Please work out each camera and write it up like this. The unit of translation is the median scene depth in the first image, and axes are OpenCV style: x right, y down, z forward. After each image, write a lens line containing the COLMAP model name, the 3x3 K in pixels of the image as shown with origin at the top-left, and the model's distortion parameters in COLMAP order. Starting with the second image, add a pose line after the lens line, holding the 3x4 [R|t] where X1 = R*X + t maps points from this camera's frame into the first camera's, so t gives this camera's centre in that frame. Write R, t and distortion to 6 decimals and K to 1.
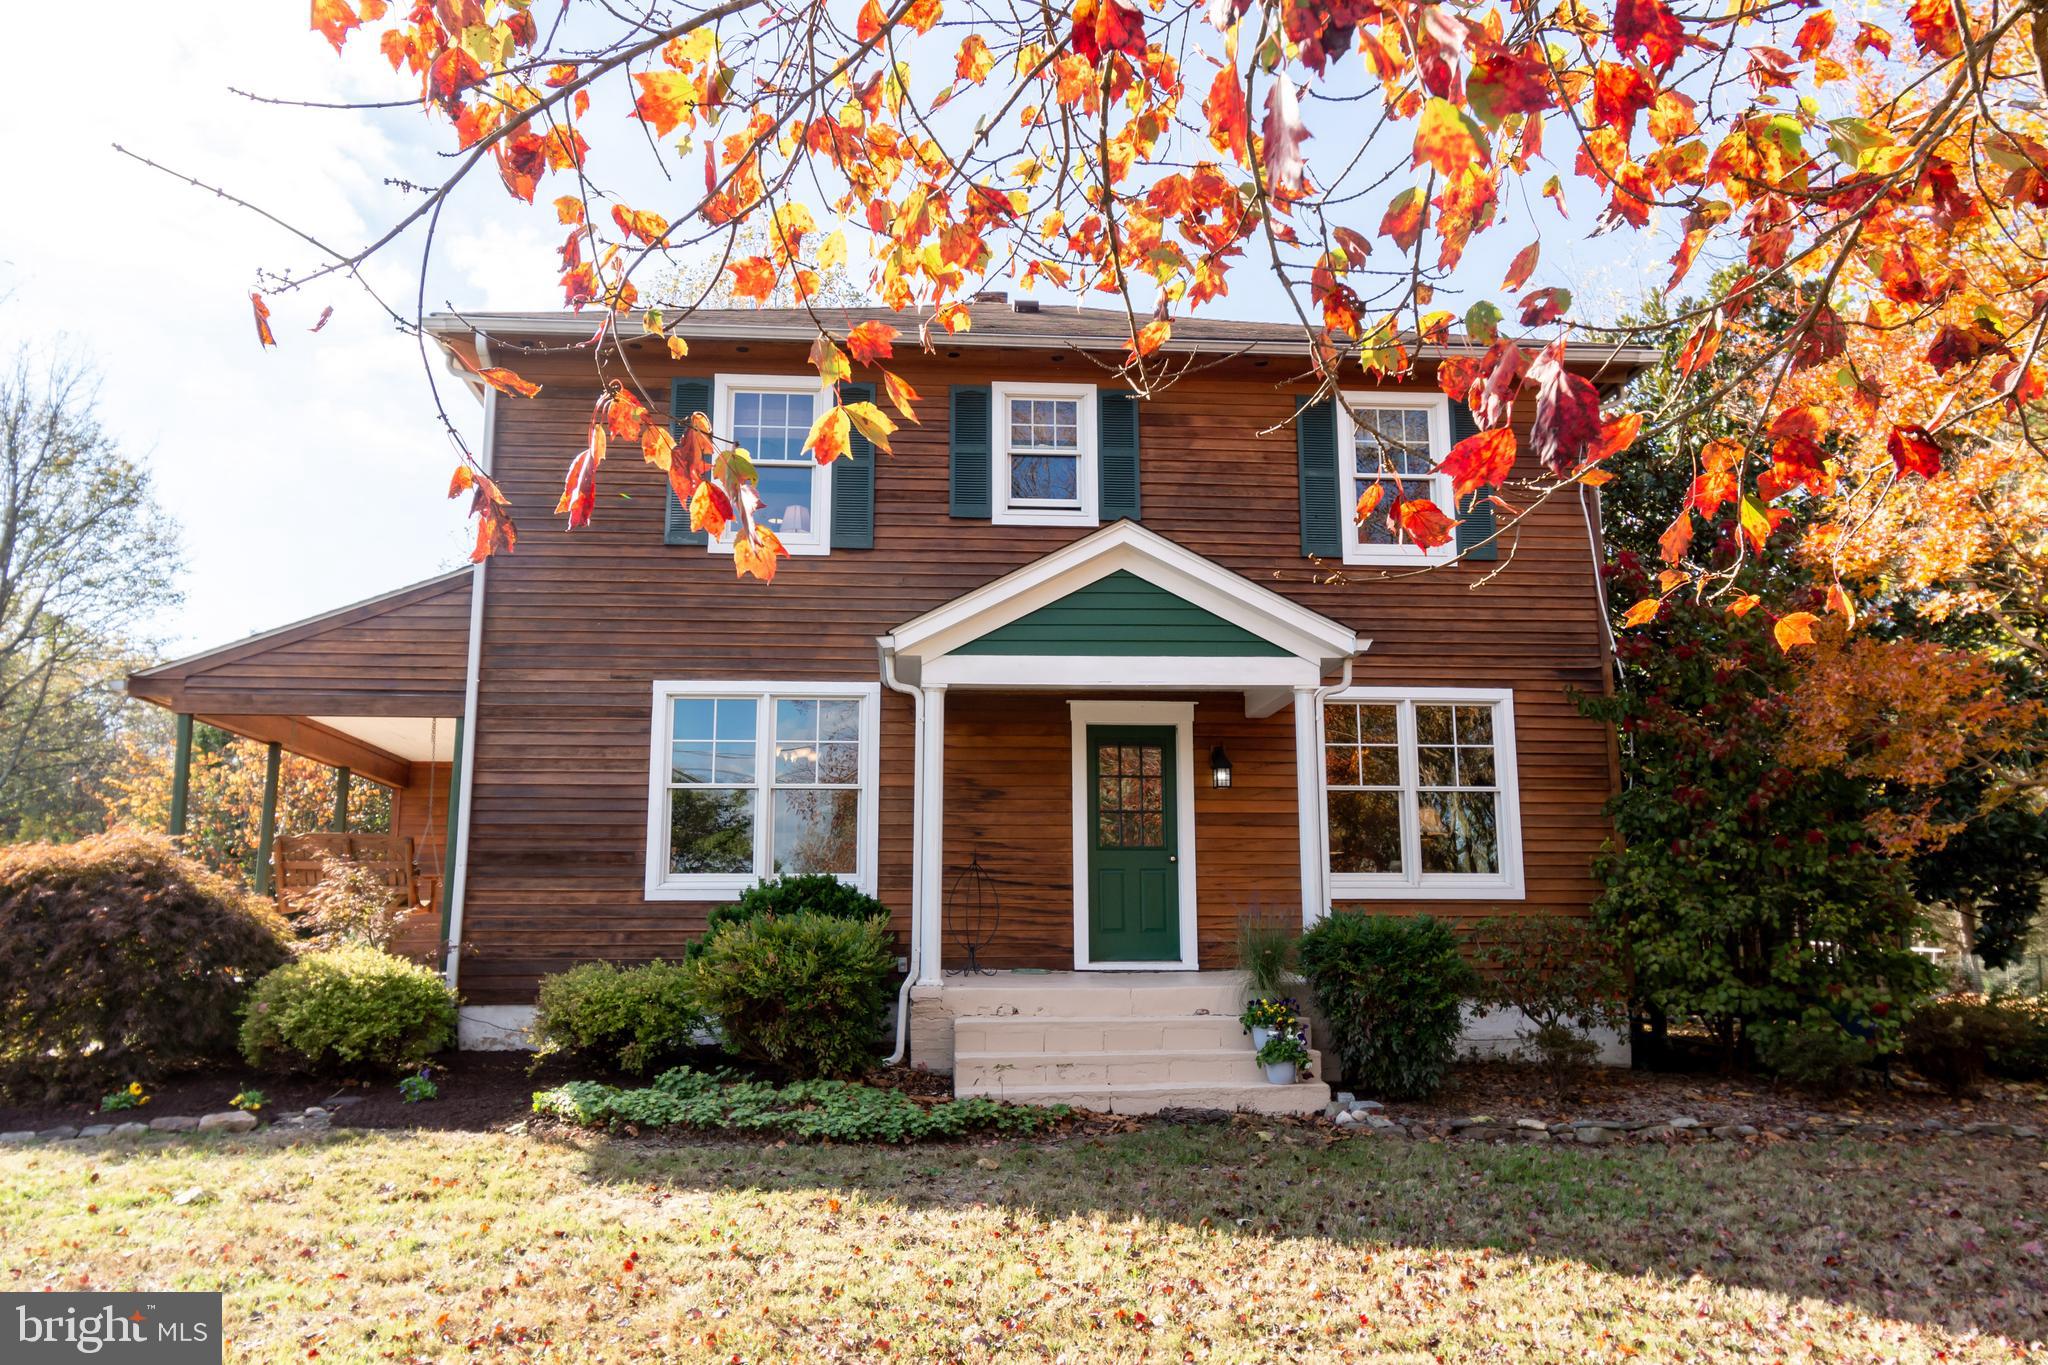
lens RADIAL K [[1570.4, 0, 1024.0], [0, 1570.4, 682.5], [0, 0, 1]] dist [-0.000358, -0.000067]
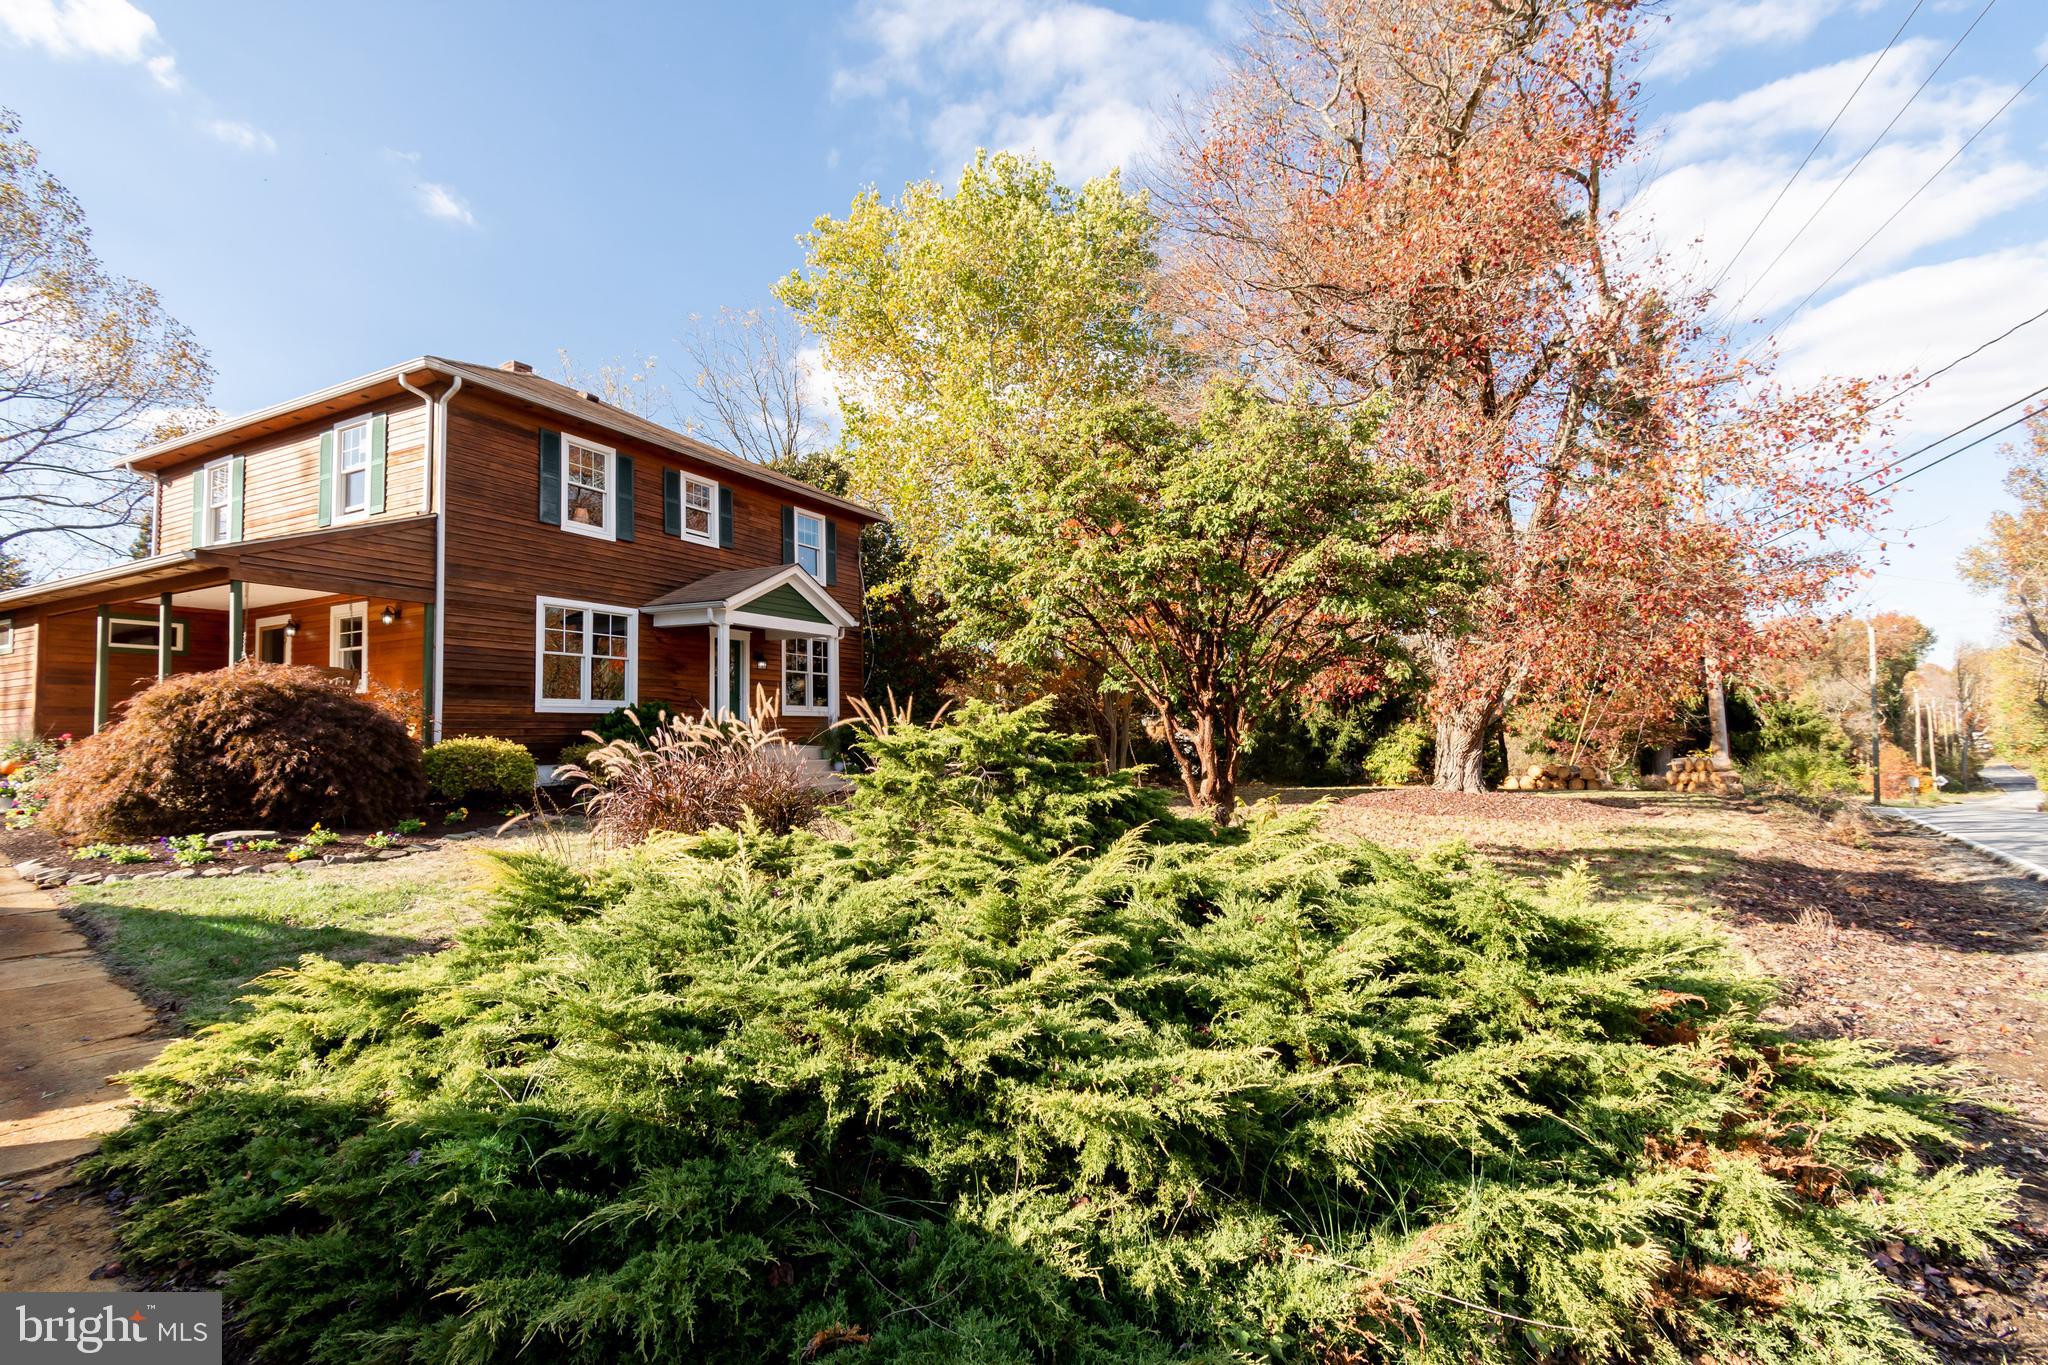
lens RADIAL K [[905.5, 0, 1027.4], [0, 905.5, 680.5], [0, 0, 1]] dist [0.001928, -0.000491]
pose [[0.528032, 0.046768, 0.847936, -0.794484], [-0.132713, 0.990759, 0.027998, -0.007875], [-0.838791, -0.127316, 0.529359, -0.069049]]
